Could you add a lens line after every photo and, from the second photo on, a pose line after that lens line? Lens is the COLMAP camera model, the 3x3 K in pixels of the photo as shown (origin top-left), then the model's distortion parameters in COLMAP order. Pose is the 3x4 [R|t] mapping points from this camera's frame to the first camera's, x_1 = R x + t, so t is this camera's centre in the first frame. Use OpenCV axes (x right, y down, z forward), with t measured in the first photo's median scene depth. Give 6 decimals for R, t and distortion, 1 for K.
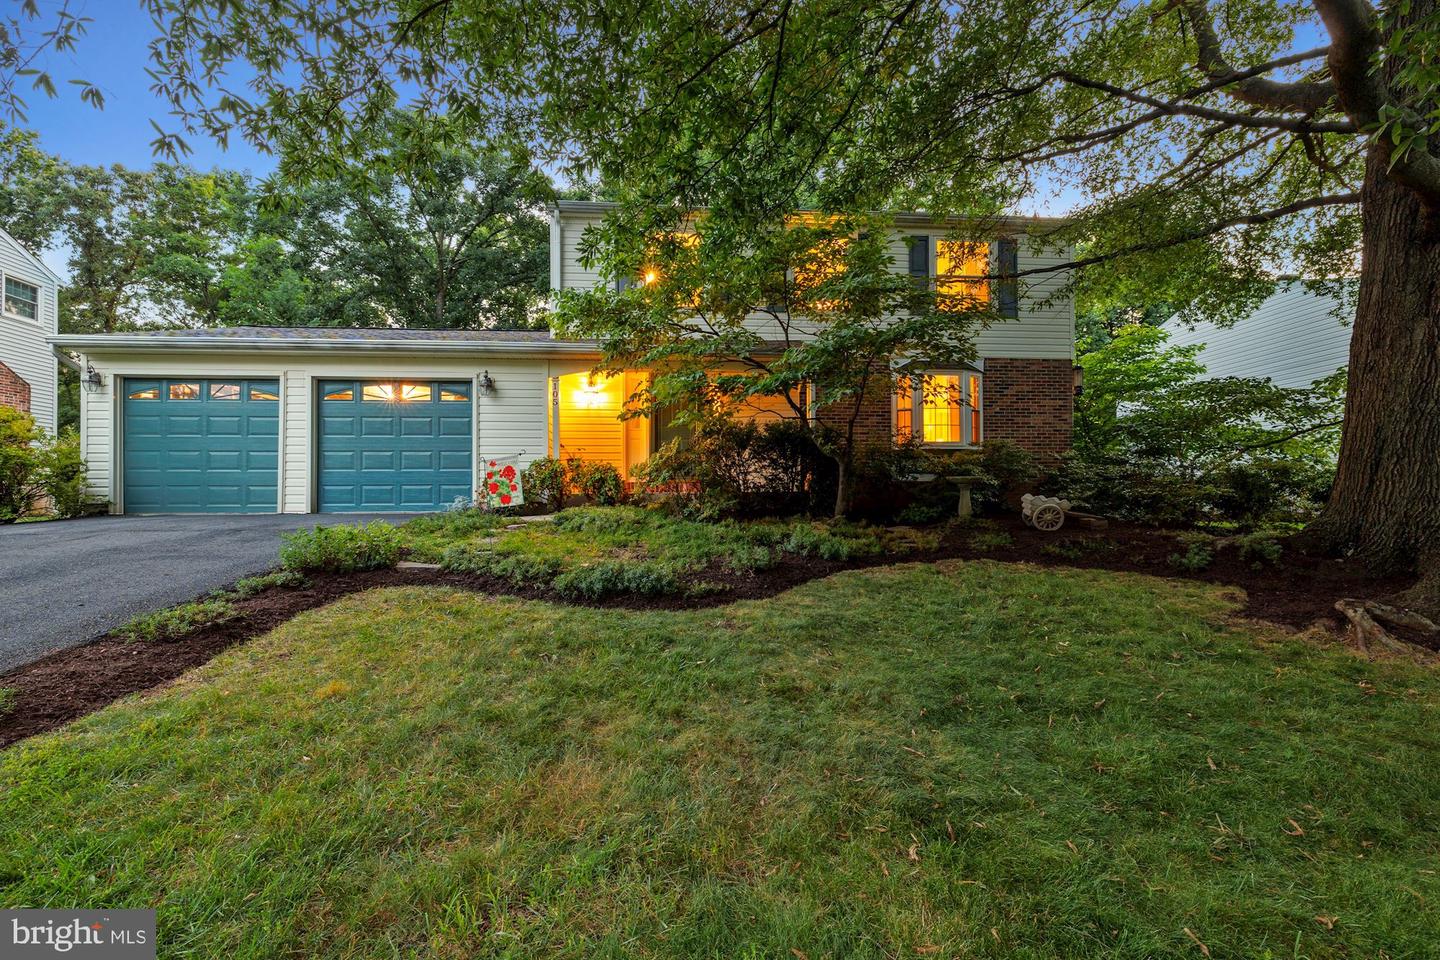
lens RADIAL K [[617.7, 0, 723.1], [0, 617.7, 492.1], [0, 0, 1]] dist [-0.000273, 0.000075]
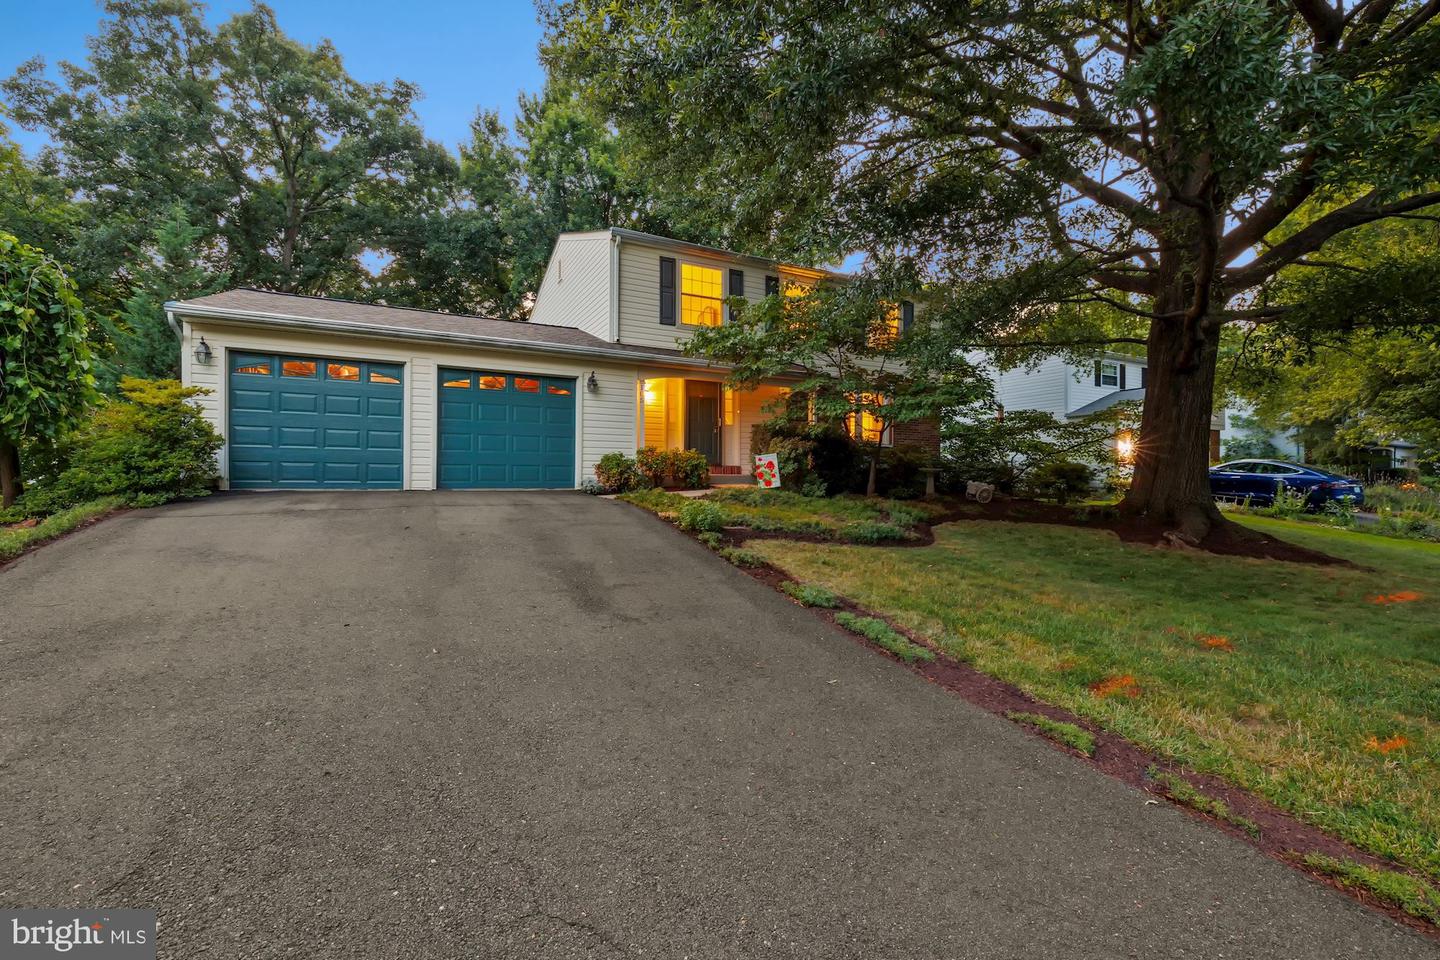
lens RADIAL K [[617.7, 0, 714.4], [0, 617.7, 475.5], [0, 0, 1]] dist [-0.000273, 0.000075]
pose [[0.920021, 0.013694, 0.391630, -0.641662], [-0.019311, 0.999759, 0.010407, -0.012201], [-0.391393, -0.017138, 0.920064, -0.201937]]
